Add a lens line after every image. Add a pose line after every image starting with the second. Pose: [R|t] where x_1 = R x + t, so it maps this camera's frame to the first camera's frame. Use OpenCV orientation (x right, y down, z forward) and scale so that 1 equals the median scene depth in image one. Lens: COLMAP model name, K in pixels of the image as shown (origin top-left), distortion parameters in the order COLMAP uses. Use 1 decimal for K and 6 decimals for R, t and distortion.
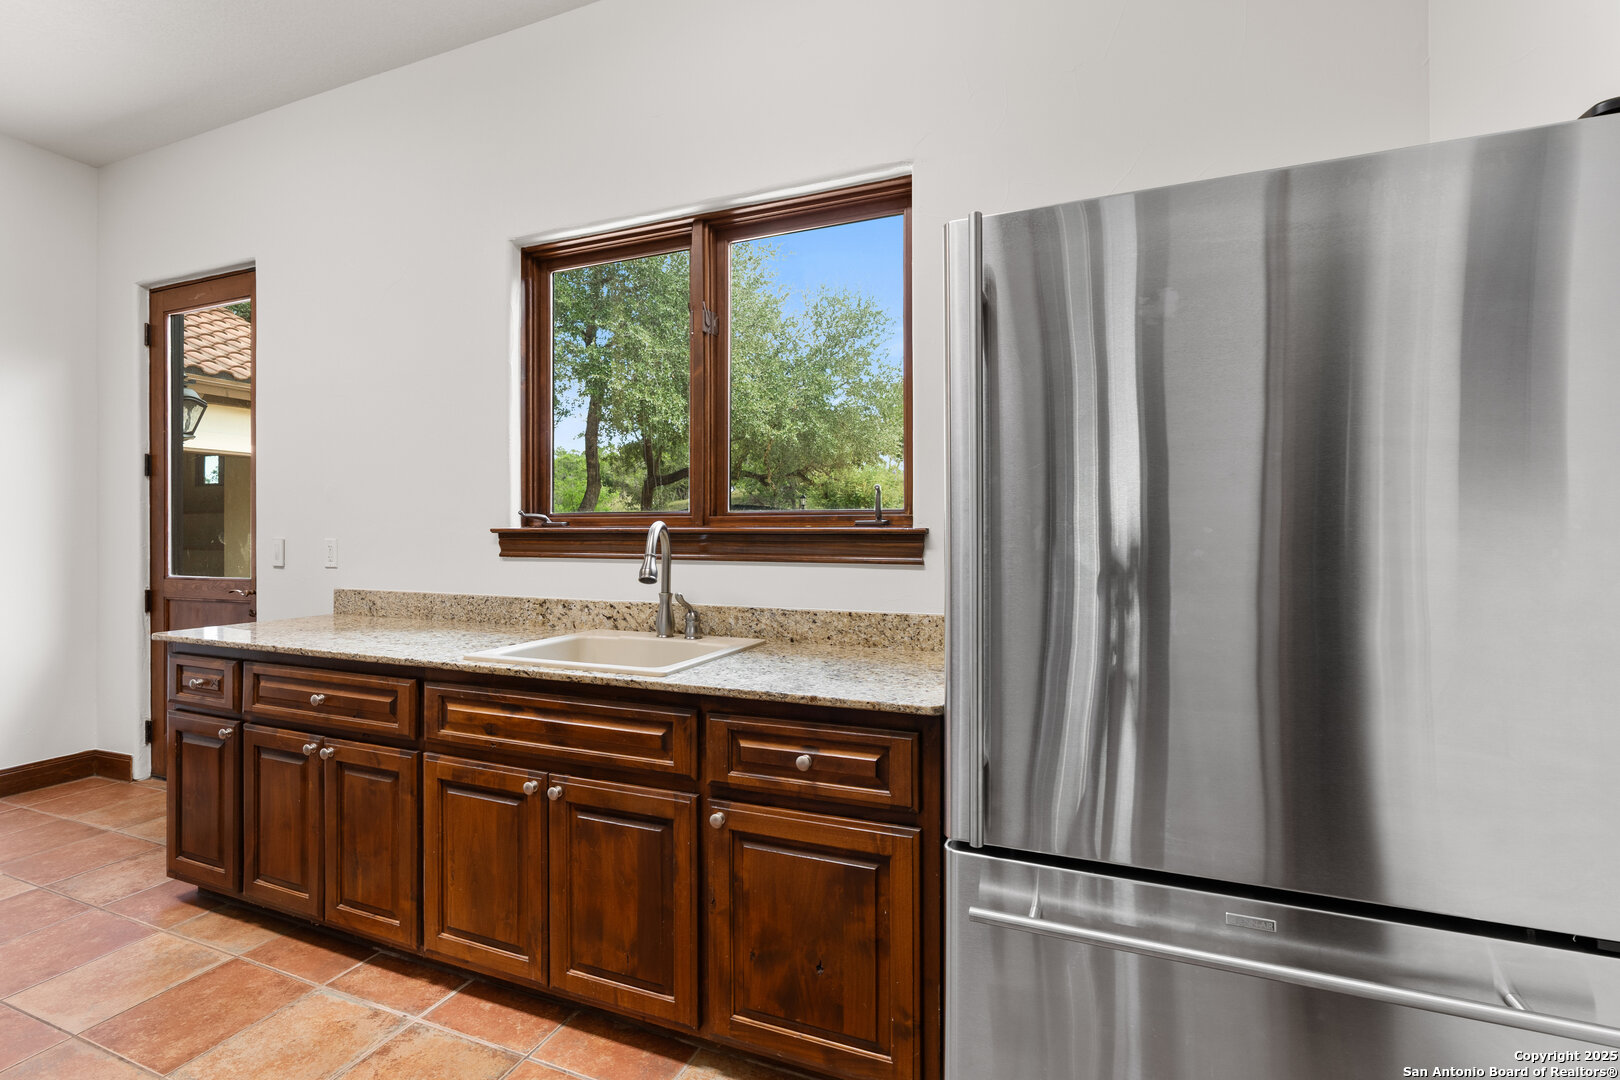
lens RADIAL K [[731.2, 0, 814.8], [0, 731.2, 537.9], [0, 0, 1]] dist [-0.006577, 0.000931]
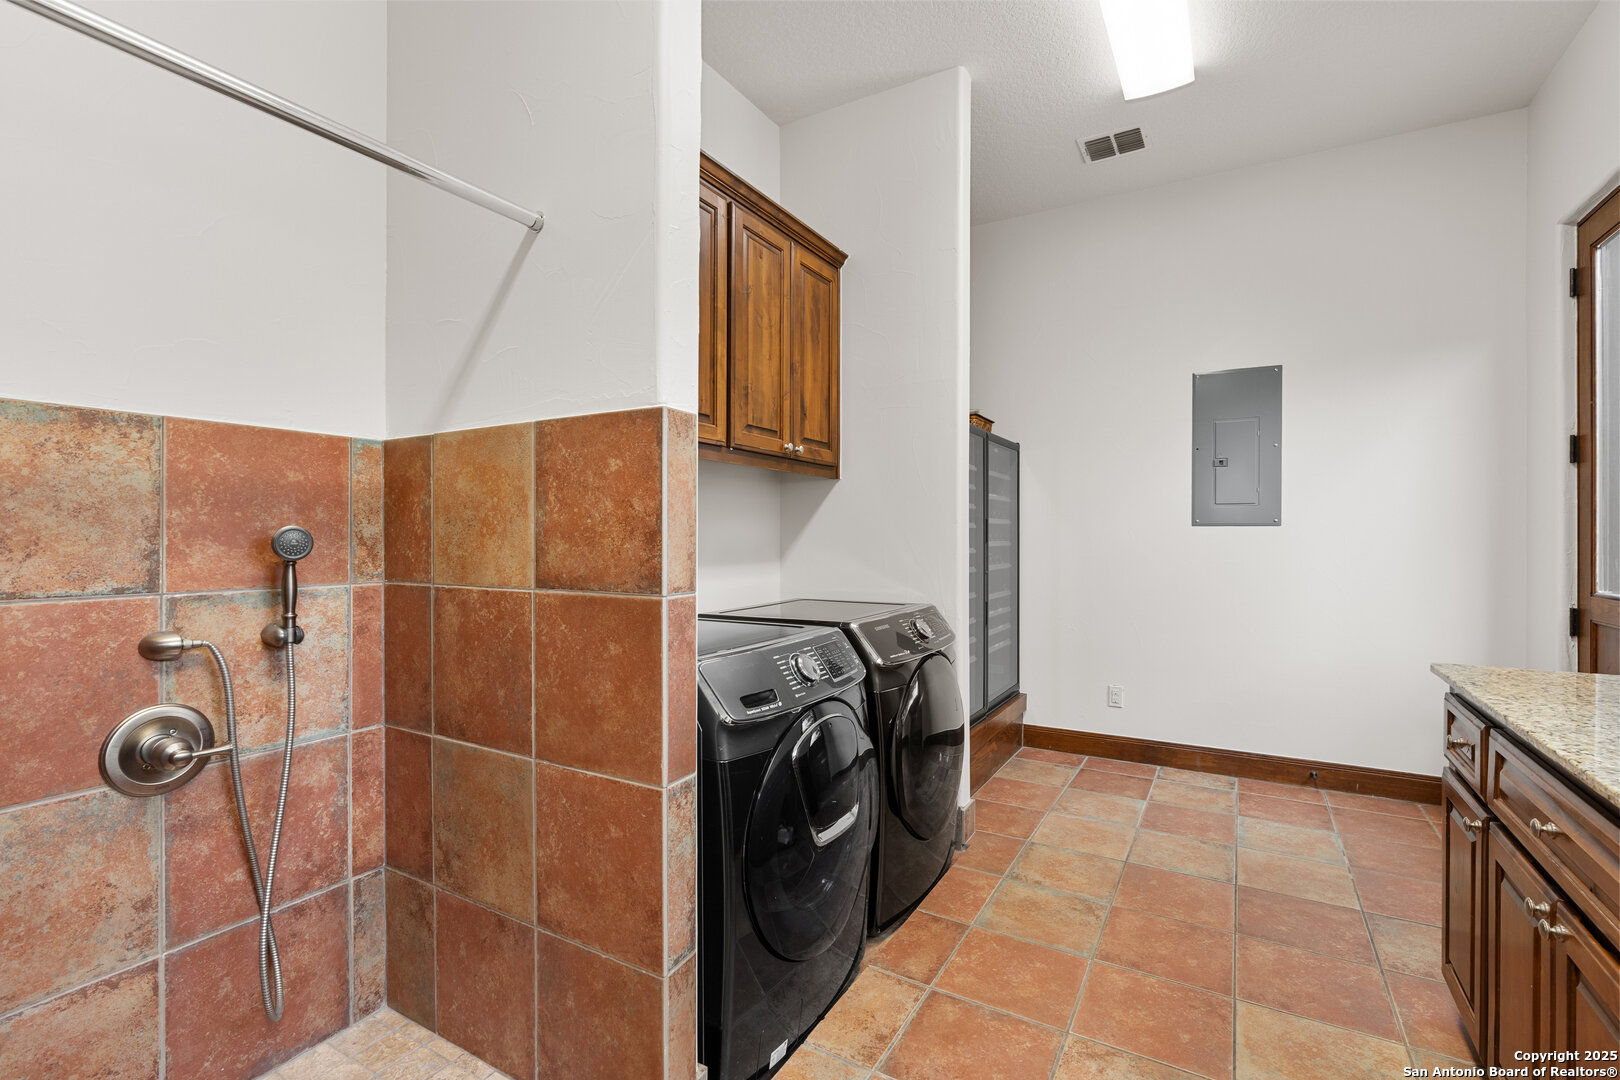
lens RADIAL K [[731.2, 0, 814.8], [0, 731.2, 537.9], [0, 0, 1]] dist [-0.006577, 0.000931]
pose [[-0.145029, 0.008616, -0.989390, -0.024380], [-0.010908, 0.999887, 0.010307, -0.003491], [0.989367, 0.012287, -0.144918, 0.310335]]
